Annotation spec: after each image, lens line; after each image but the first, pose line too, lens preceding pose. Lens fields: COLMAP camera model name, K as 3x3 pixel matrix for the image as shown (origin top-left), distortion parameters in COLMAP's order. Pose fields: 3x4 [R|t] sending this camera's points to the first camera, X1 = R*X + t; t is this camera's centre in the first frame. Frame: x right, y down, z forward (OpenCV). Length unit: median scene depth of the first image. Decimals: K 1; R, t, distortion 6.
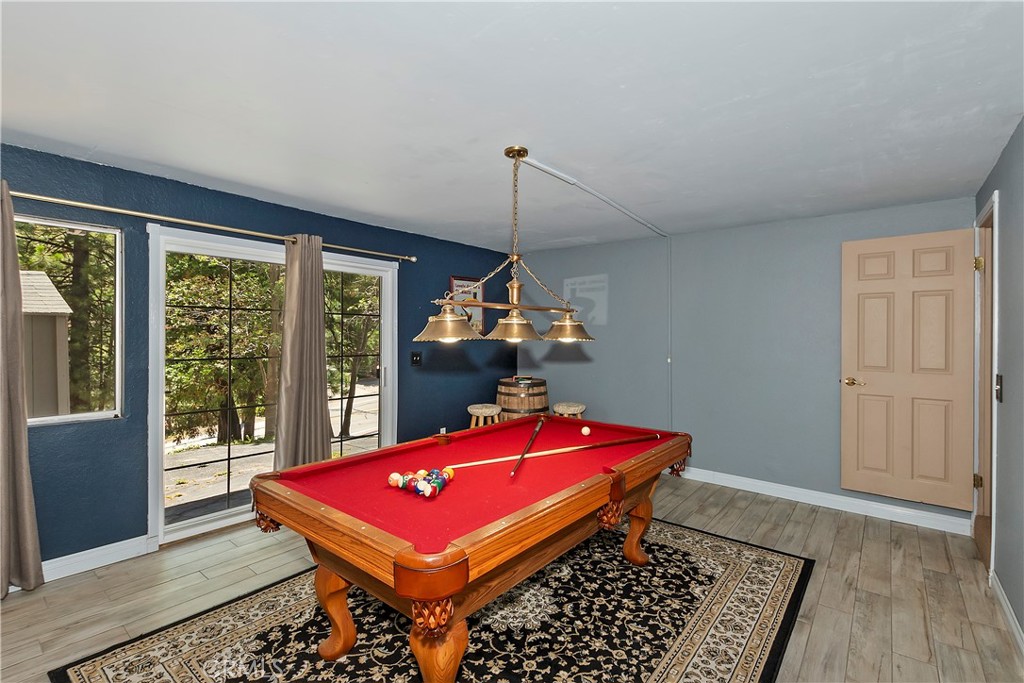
lens RADIAL K [[447.5, 0, 515.8], [0, 447.5, 338.6], [0, 0, 1]] dist [0.004733, -0.005937]
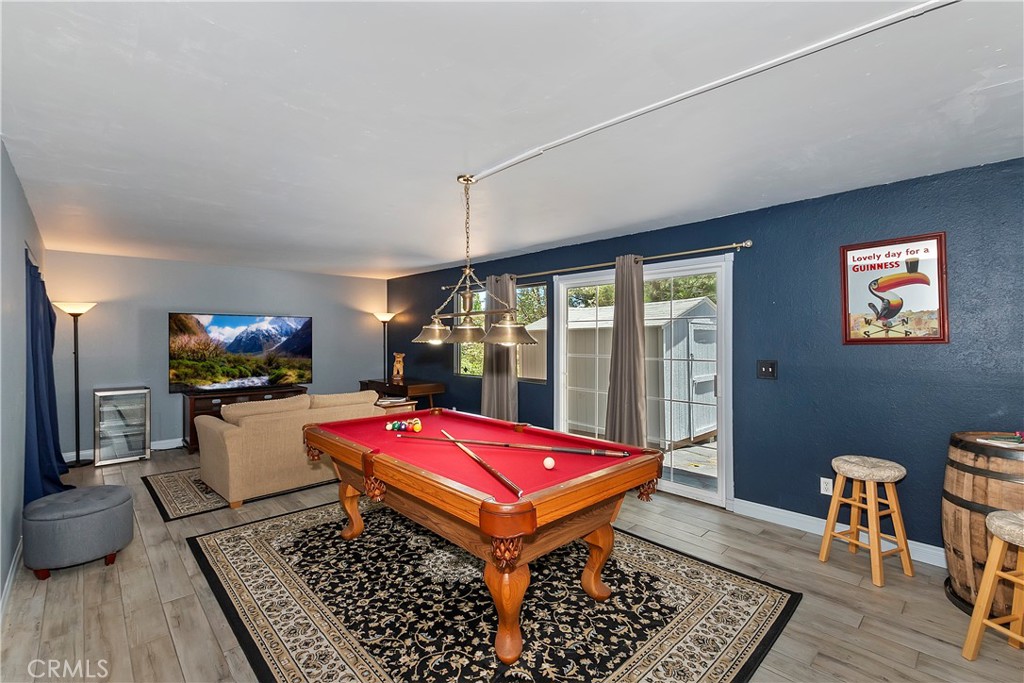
lens RADIAL K [[447.5, 0, 513.1], [0, 447.5, 341.9], [0, 0, 1]] dist [0.004733, -0.005937]
pose [[-0.115289, 0.001706, -0.993331, 1.148904], [-0.006463, 0.999976, 0.002468, -0.003335], [0.993311, 0.006704, -0.115275, 1.274137]]
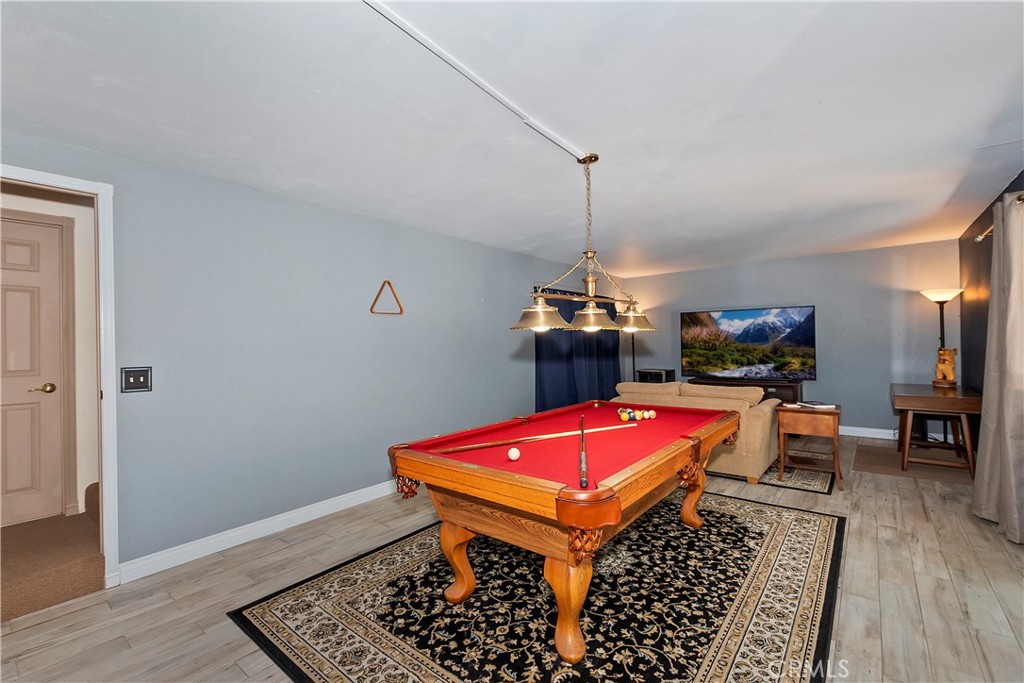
lens RADIAL K [[447.5, 0, 513.7], [0, 447.5, 339.4], [0, 0, 1]] dist [0.004733, -0.005937]
pose [[-0.999758, 0.019664, -0.009854, 0.197685], [0.019661, 0.999807, 0.000427, 0.025772], [0.009860, 0.000233, -0.999951, 2.144407]]
